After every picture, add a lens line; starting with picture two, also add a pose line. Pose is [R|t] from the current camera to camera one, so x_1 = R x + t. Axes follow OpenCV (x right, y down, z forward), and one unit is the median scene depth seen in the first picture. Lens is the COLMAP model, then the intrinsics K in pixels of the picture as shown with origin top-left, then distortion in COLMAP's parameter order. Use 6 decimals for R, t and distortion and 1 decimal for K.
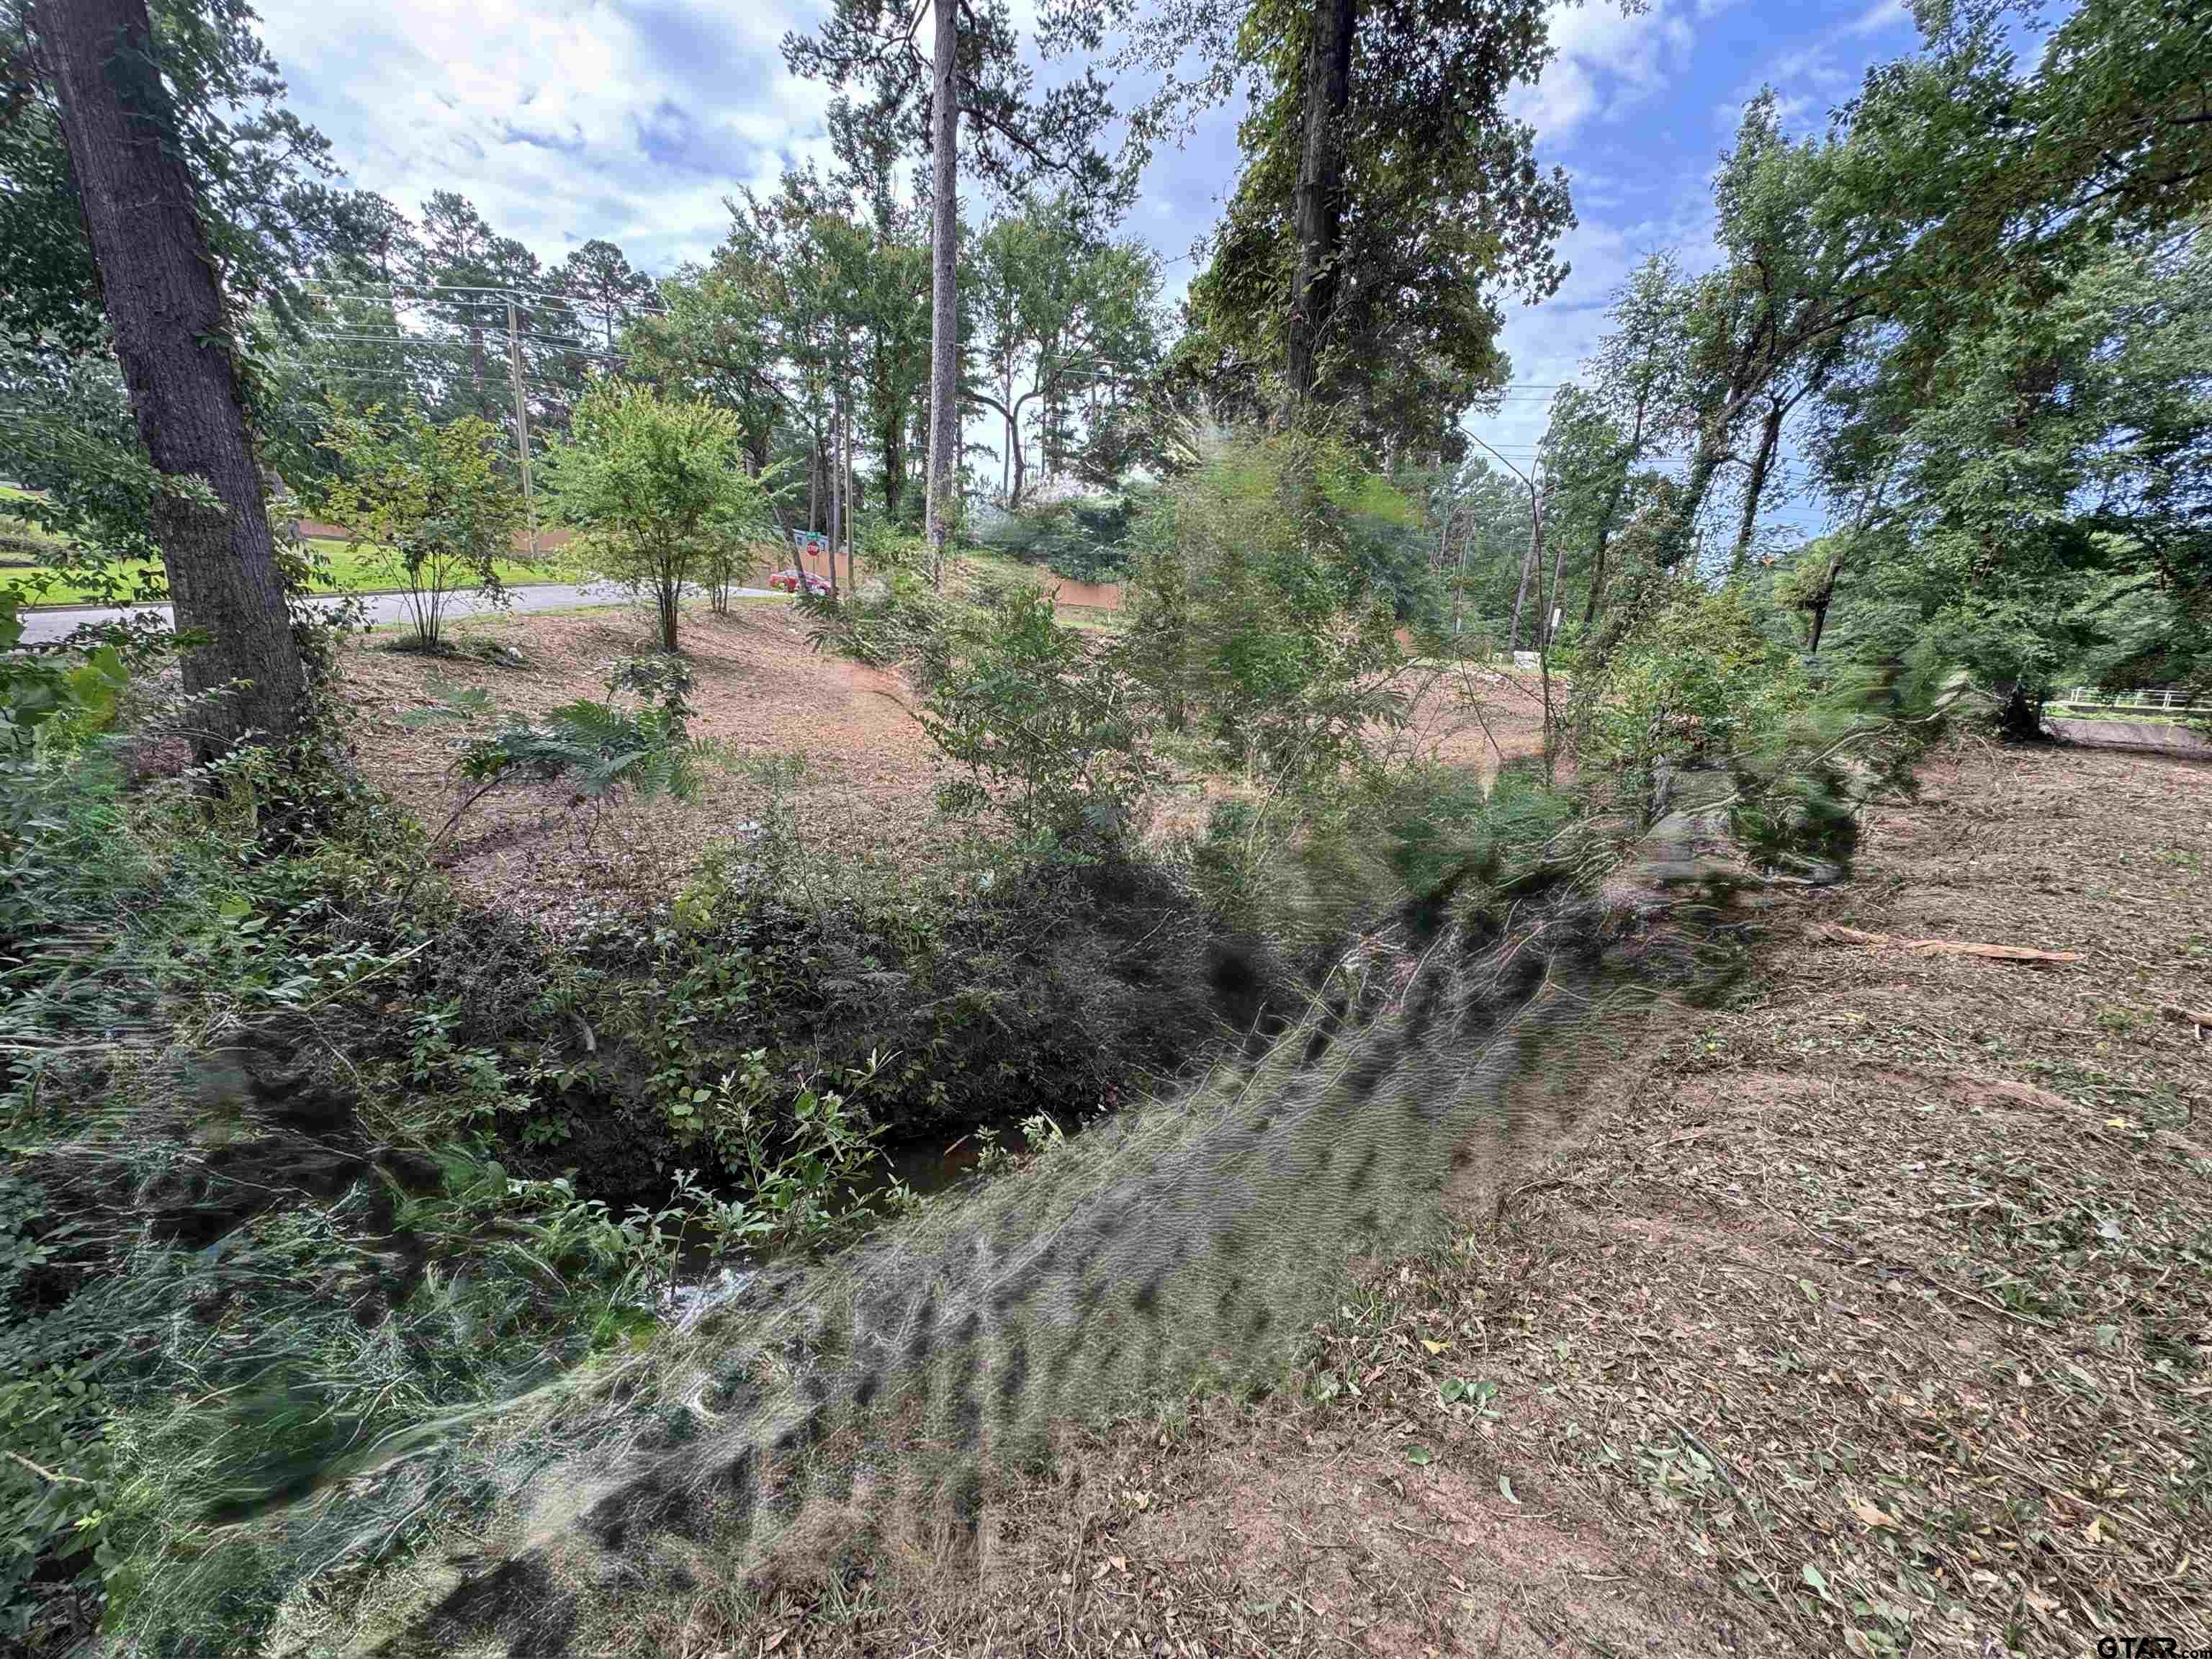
lens RADIAL K [[883.3, 0, 1109.8], [0, 883.3, 827.4], [0, 0, 1]] dist [-0.002201, 0.000278]
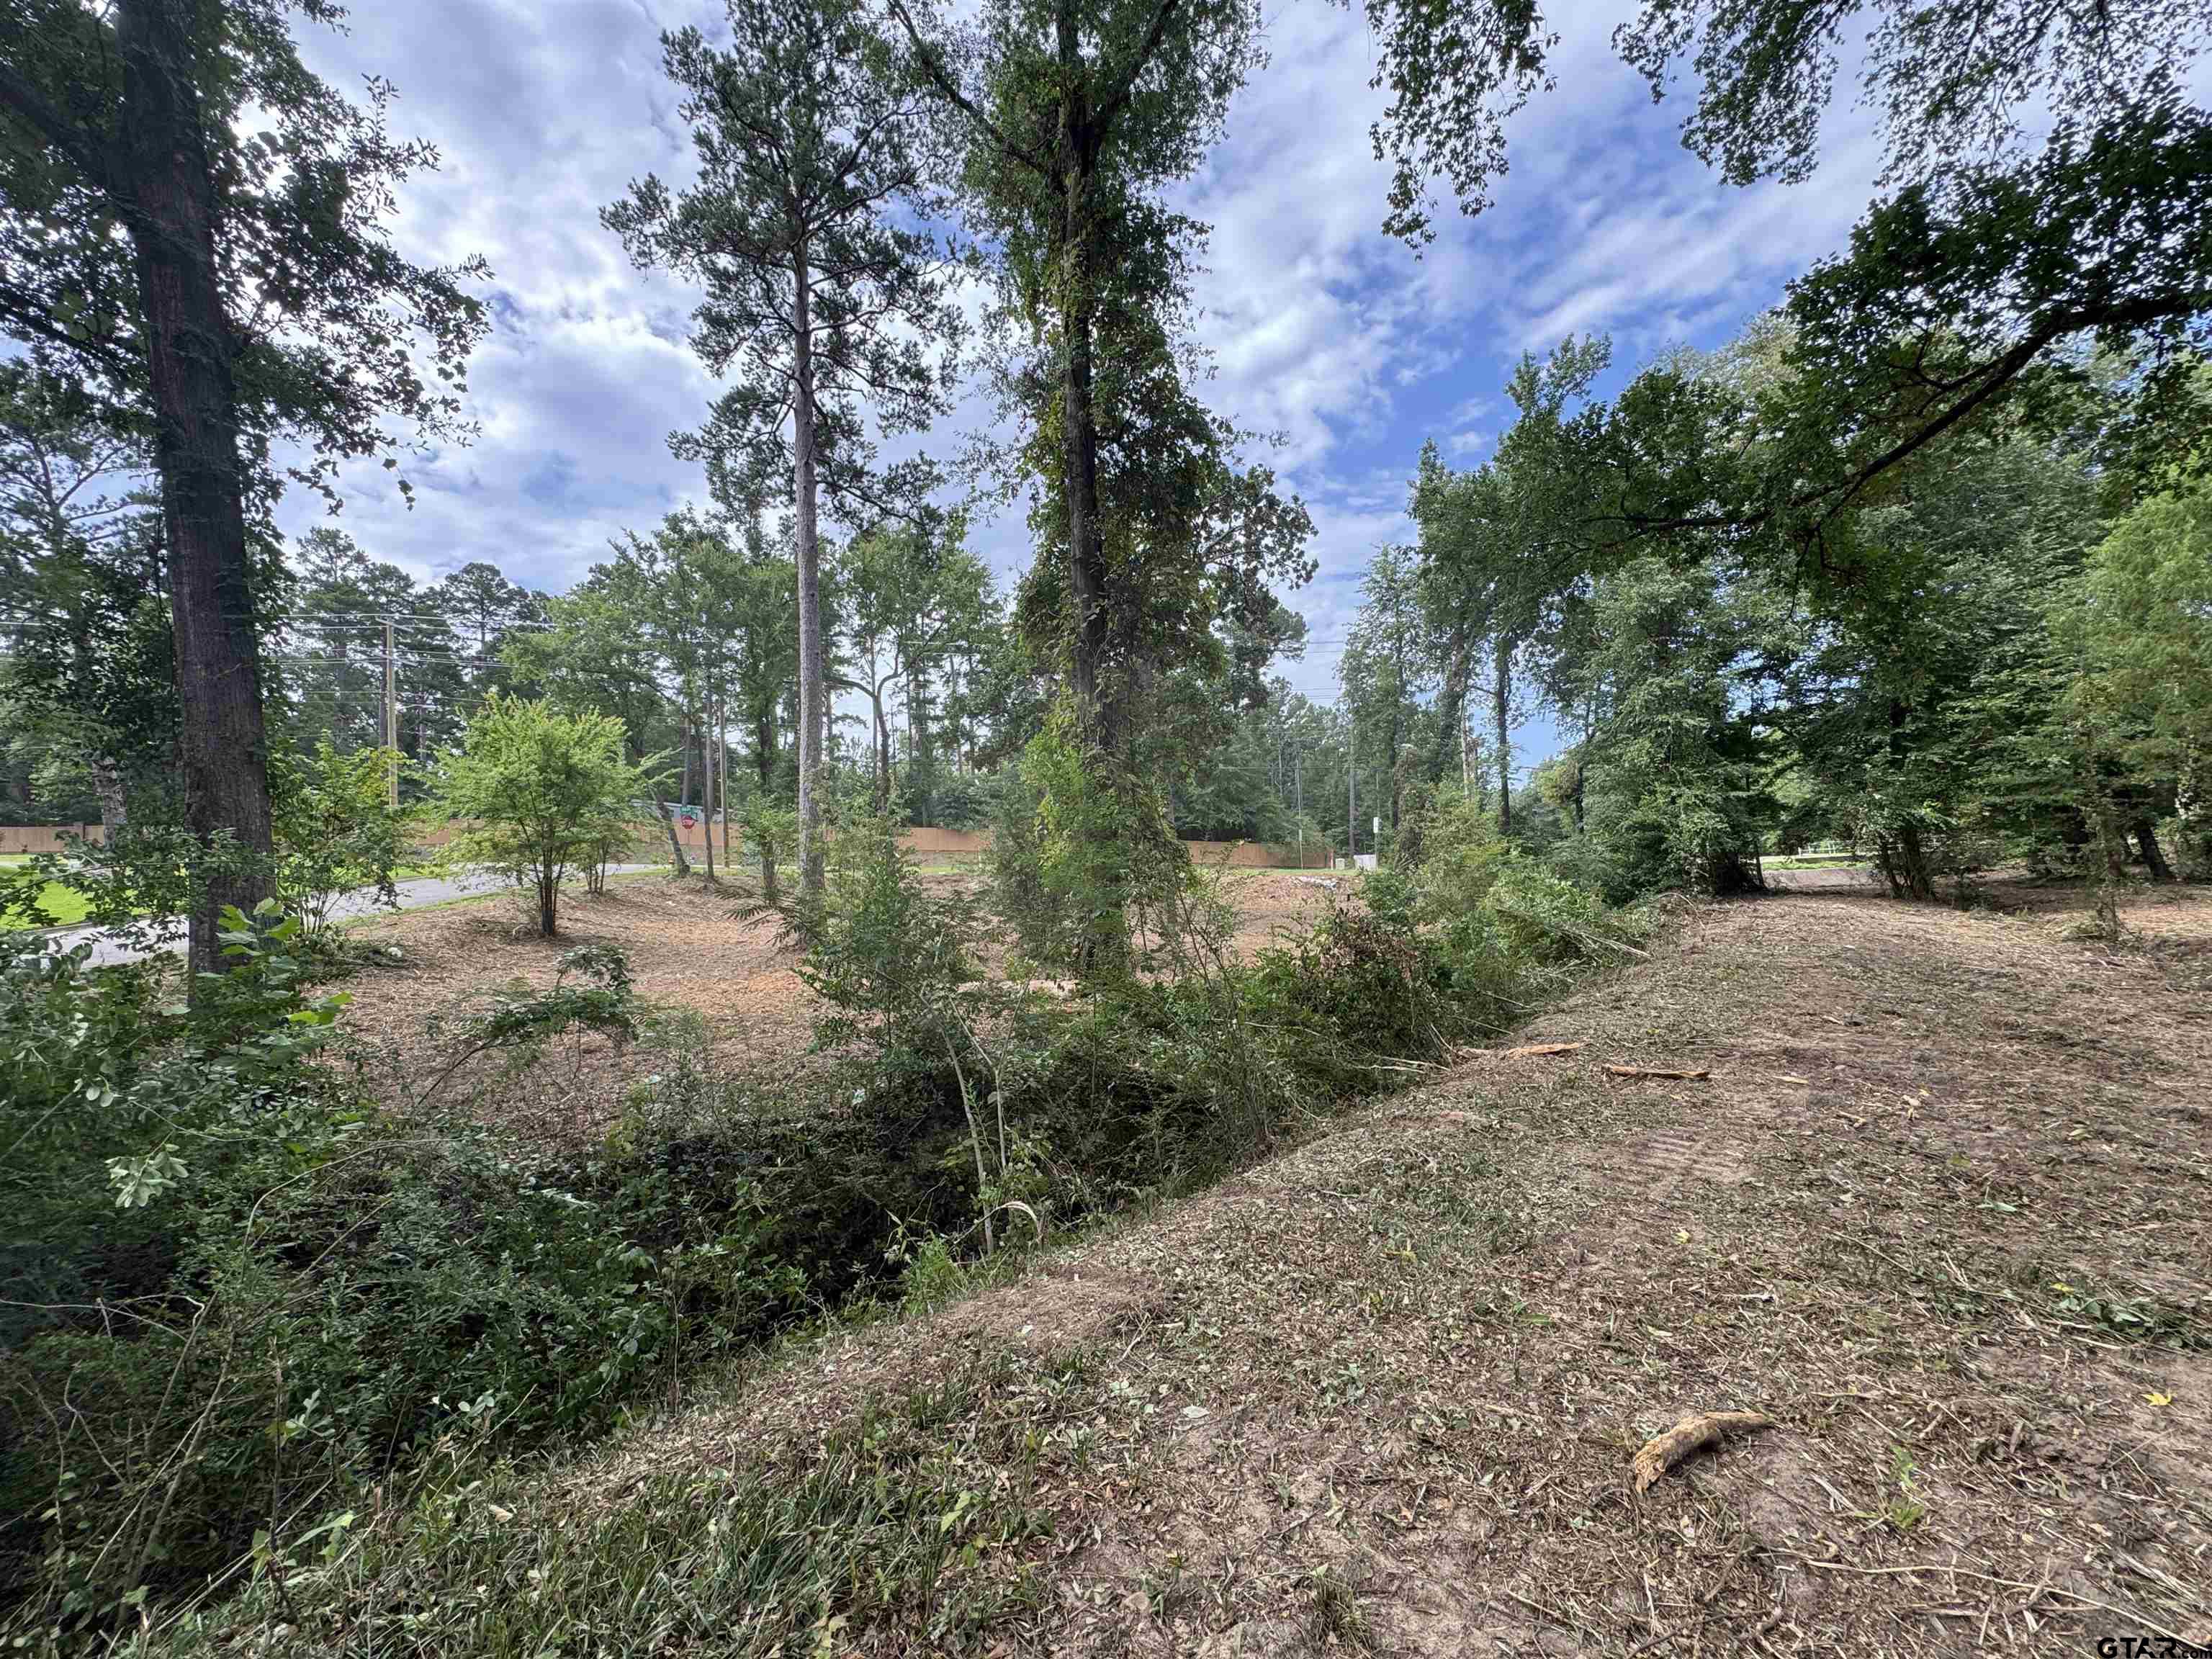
lens RADIAL K [[883.3, 0, 1109.1], [0, 883.3, 824.7], [0, 0, 1]] dist [-0.002201, 0.000278]
pose [[0.986817, -0.084858, 0.137812, 0.017397], [0.117688, 0.960775, -0.251118, 0.011508], [-0.111097, 0.264026, 0.958096, -0.083126]]
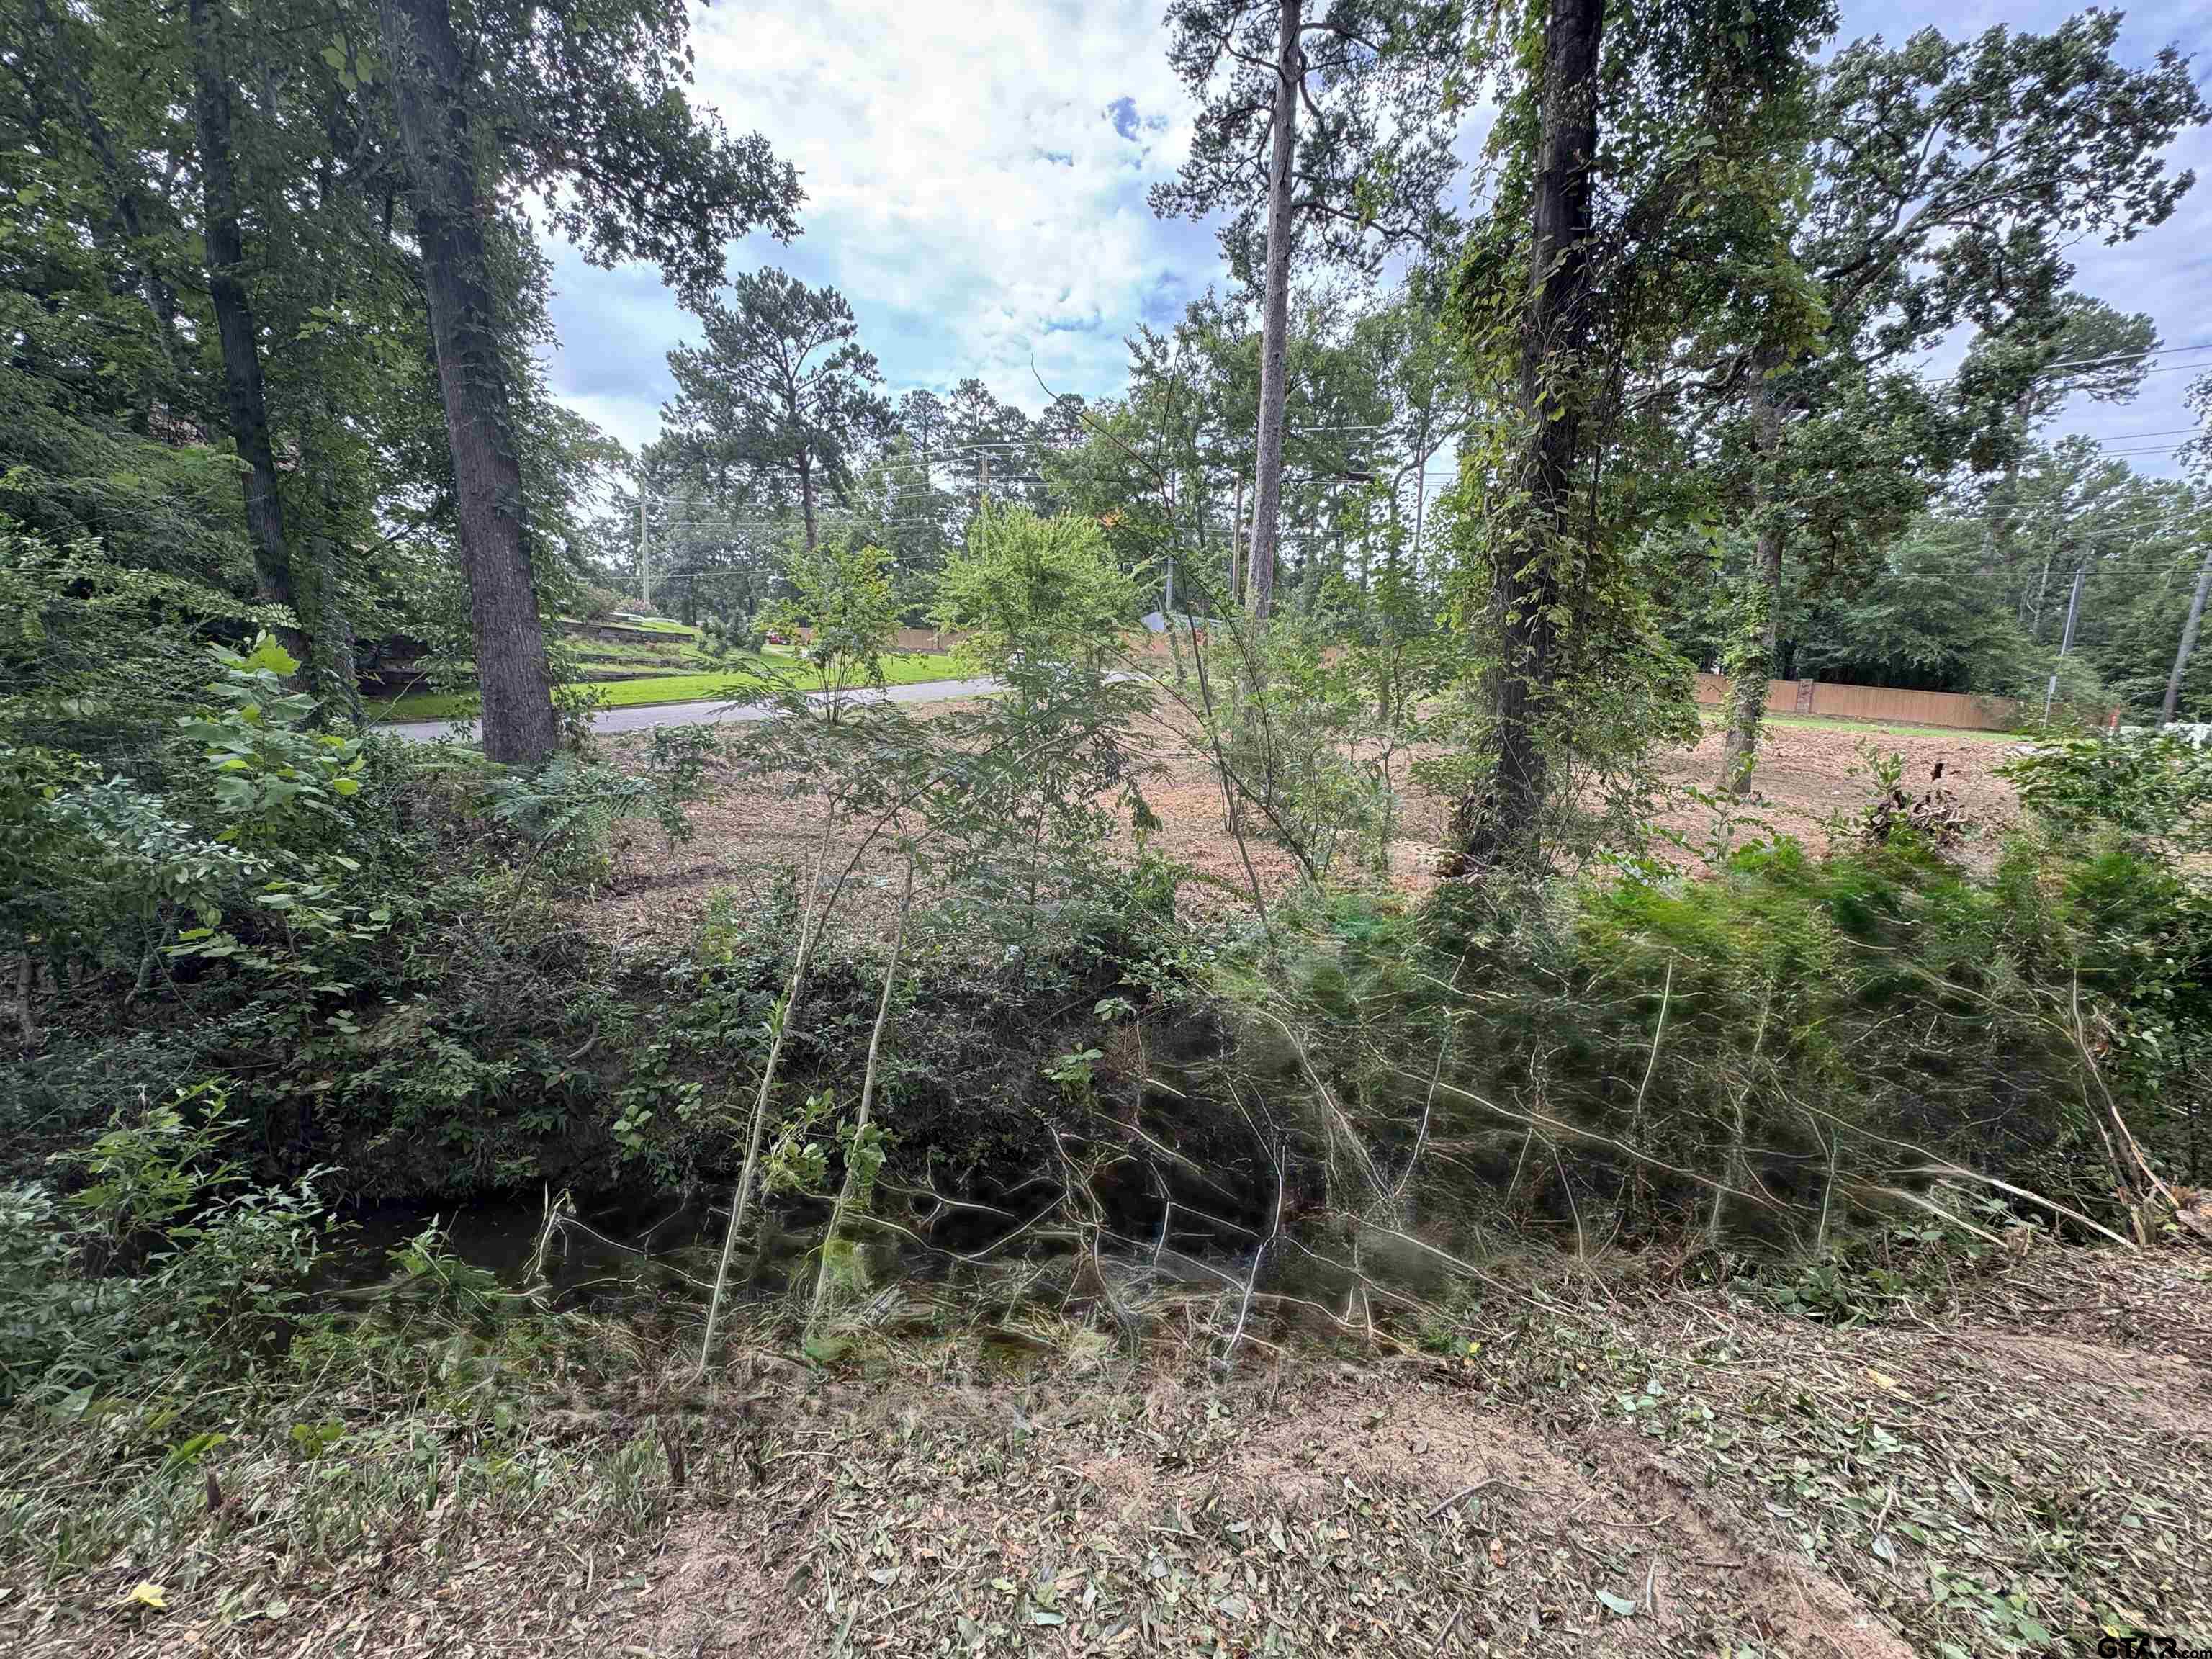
lens RADIAL K [[883.3, 0, 1106.1], [0, 883.3, 825.7], [0, 0, 1]] dist [-0.002201, 0.000278]
pose [[0.887645, 0.042396, -0.458573, 0.096558], [-0.083507, 0.994064, -0.069739, -0.005016], [0.452894, 0.100198, 0.885916, 0.044712]]
